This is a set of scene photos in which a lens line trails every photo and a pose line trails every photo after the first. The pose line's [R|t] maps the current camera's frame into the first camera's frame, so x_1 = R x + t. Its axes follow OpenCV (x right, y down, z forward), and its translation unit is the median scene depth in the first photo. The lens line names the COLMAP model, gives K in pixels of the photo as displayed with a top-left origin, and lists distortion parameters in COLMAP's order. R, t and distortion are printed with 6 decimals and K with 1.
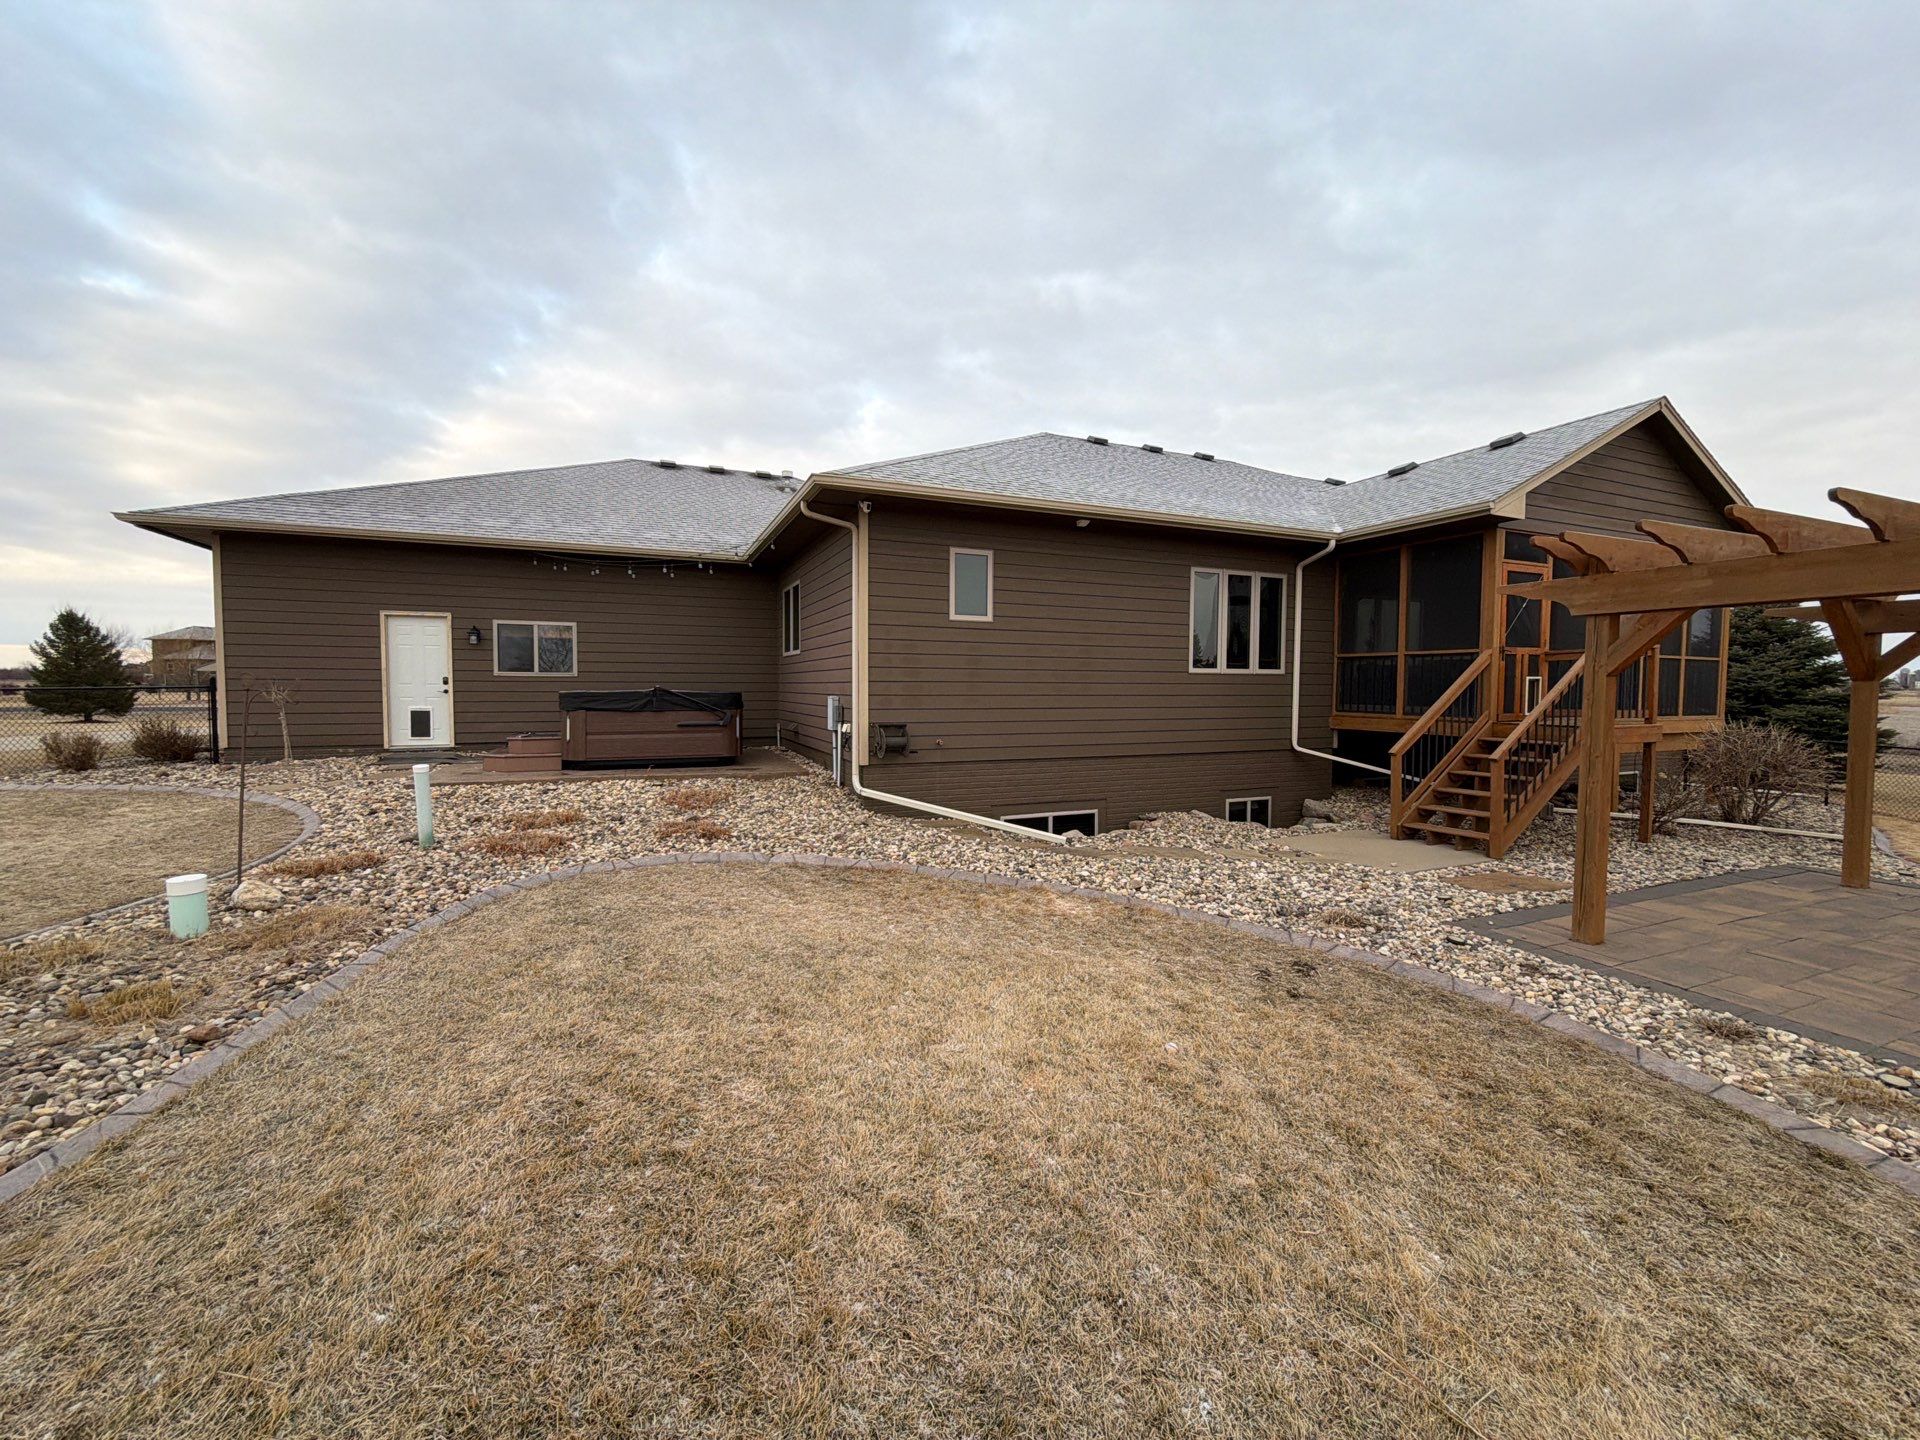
lens RADIAL K [[757.0, 0, 957.4], [0, 757.0, 722.0], [0, 0, 1]] dist [0.000271, 0.000081]
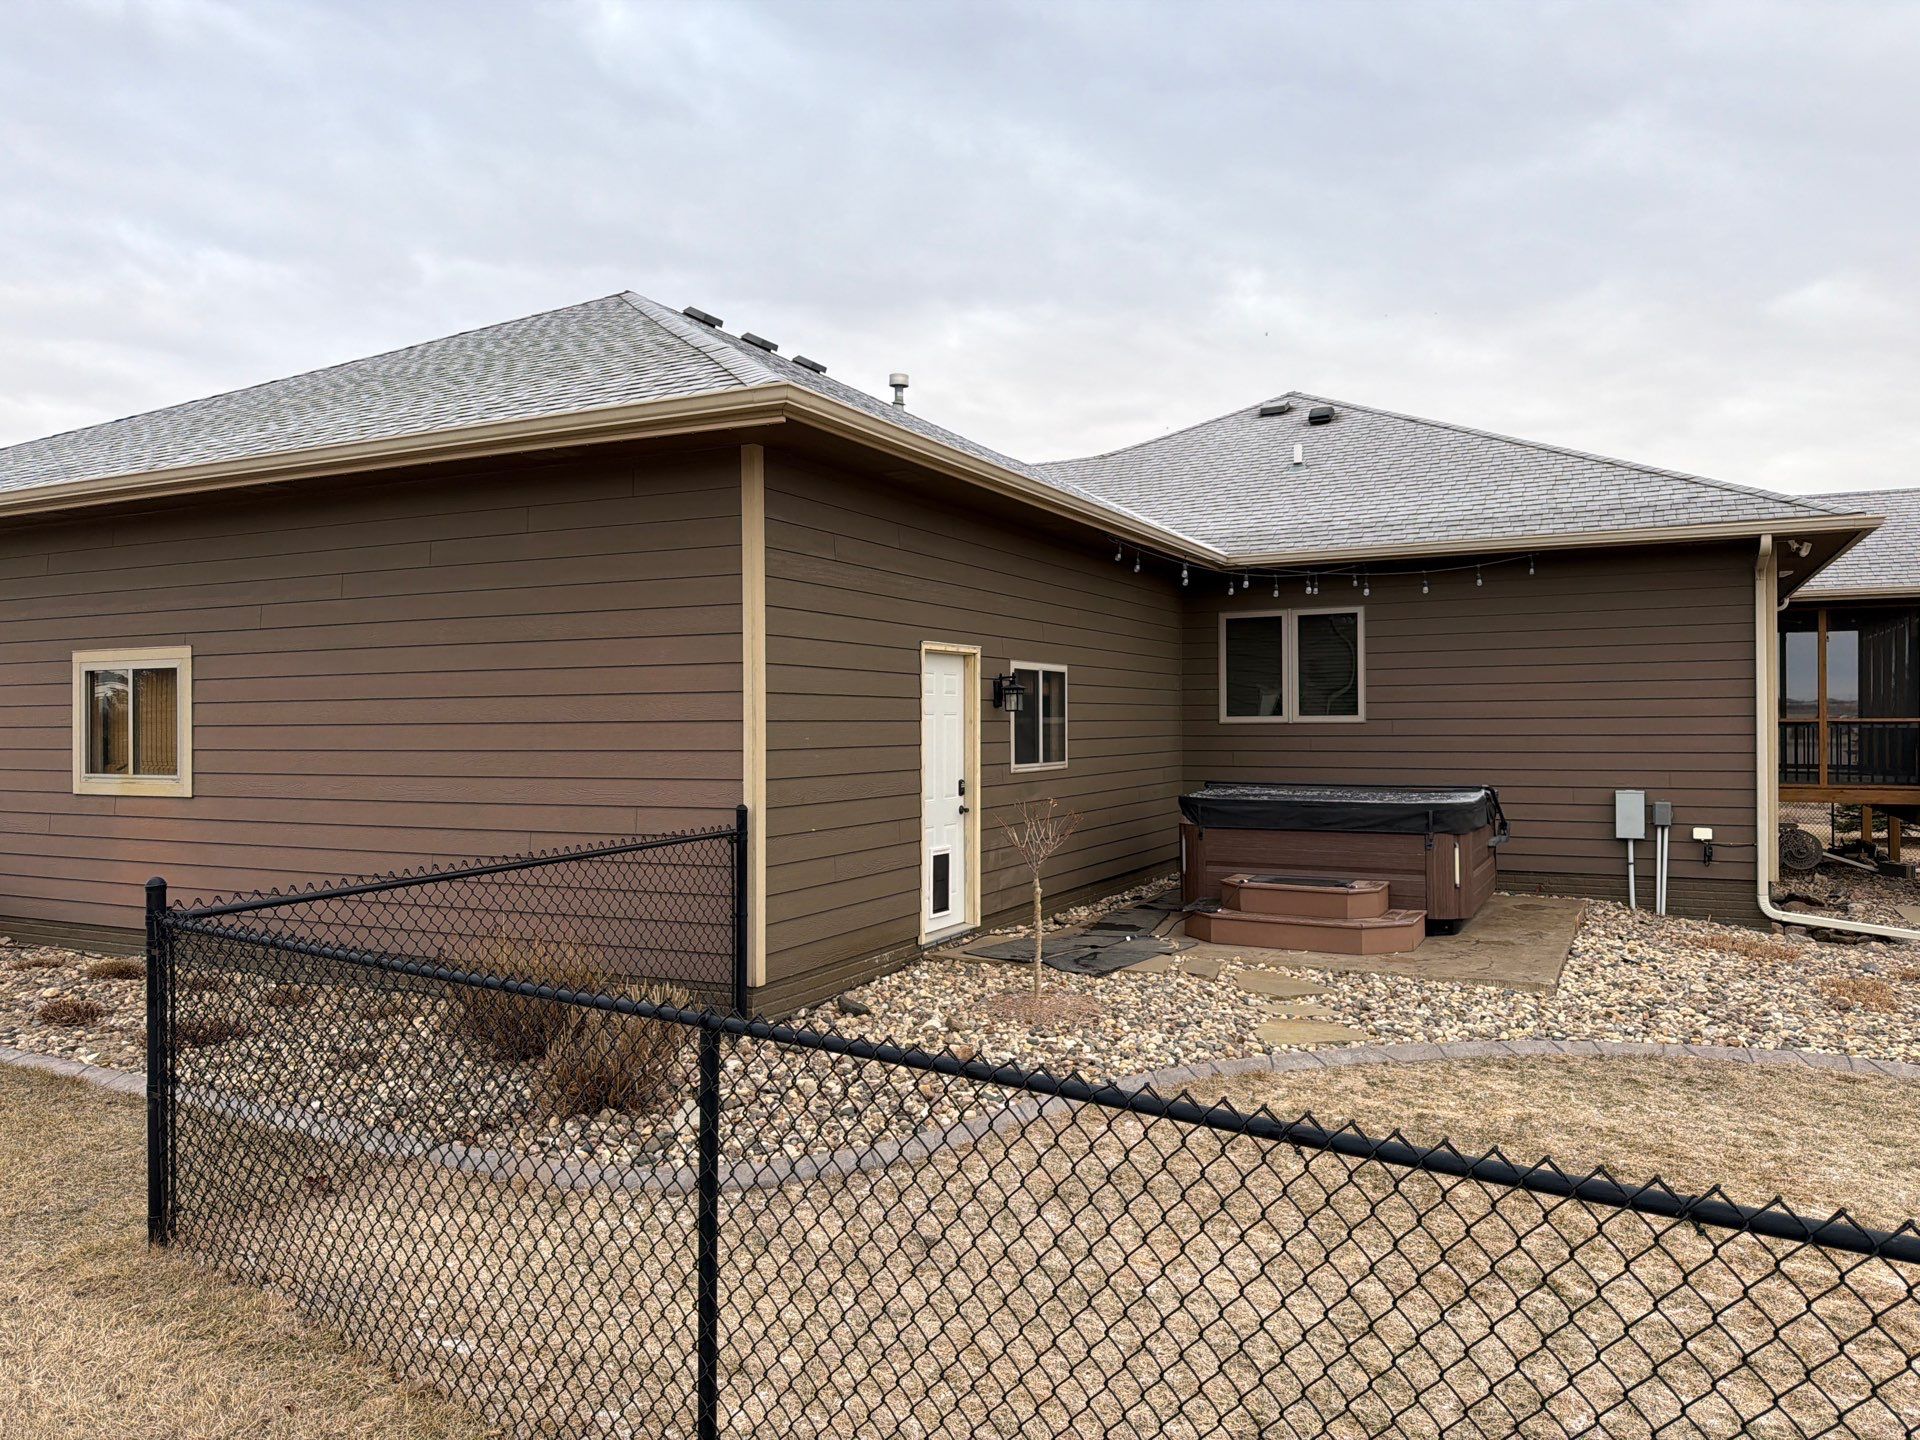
lens RADIAL K [[1332.9, 0, 950.3], [0, 1332.9, 710.2], [0, 0, 1]] dist [0.027071, -0.040902]
pose [[0.763212, -0.005977, 0.646121, -1.230631], [0.033641, 0.998969, -0.030497, -0.078254], [-0.645272, 0.045012, 0.762626, 0.368827]]
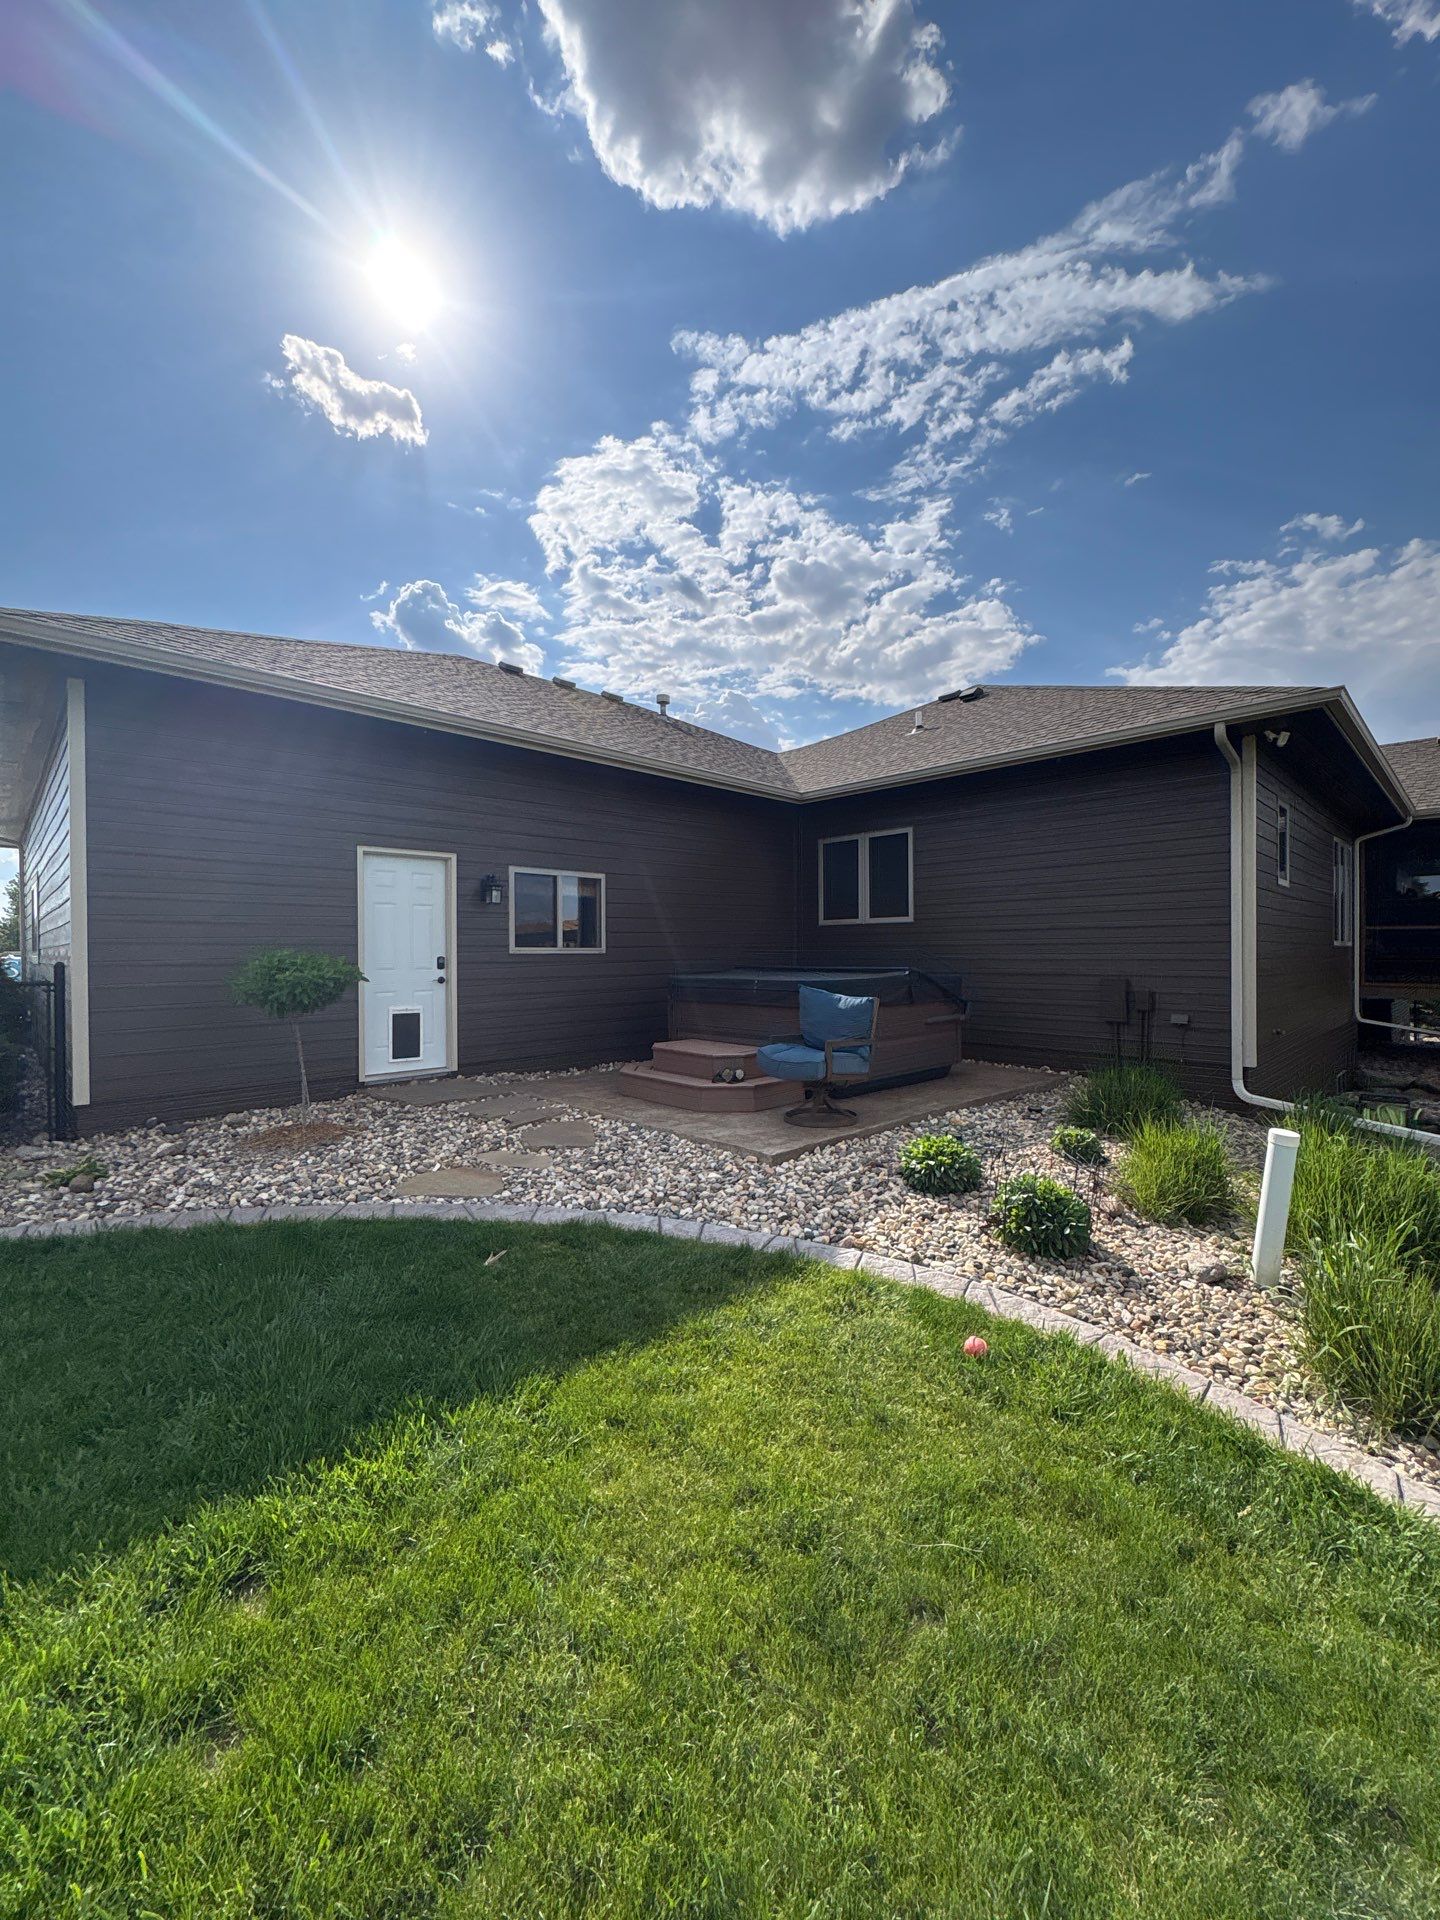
lens RADIAL K [[757.0, 0, 724.8], [0, 757.0, 961.0], [0, 0, 1]] dist [0.000271, 0.000081]
pose [[0.928215, -0.014763, 0.371751, -0.696610], [0.021164, 0.999690, -0.013143, -0.043389], [-0.371442, 0.020067, 0.928239, 0.348249]]
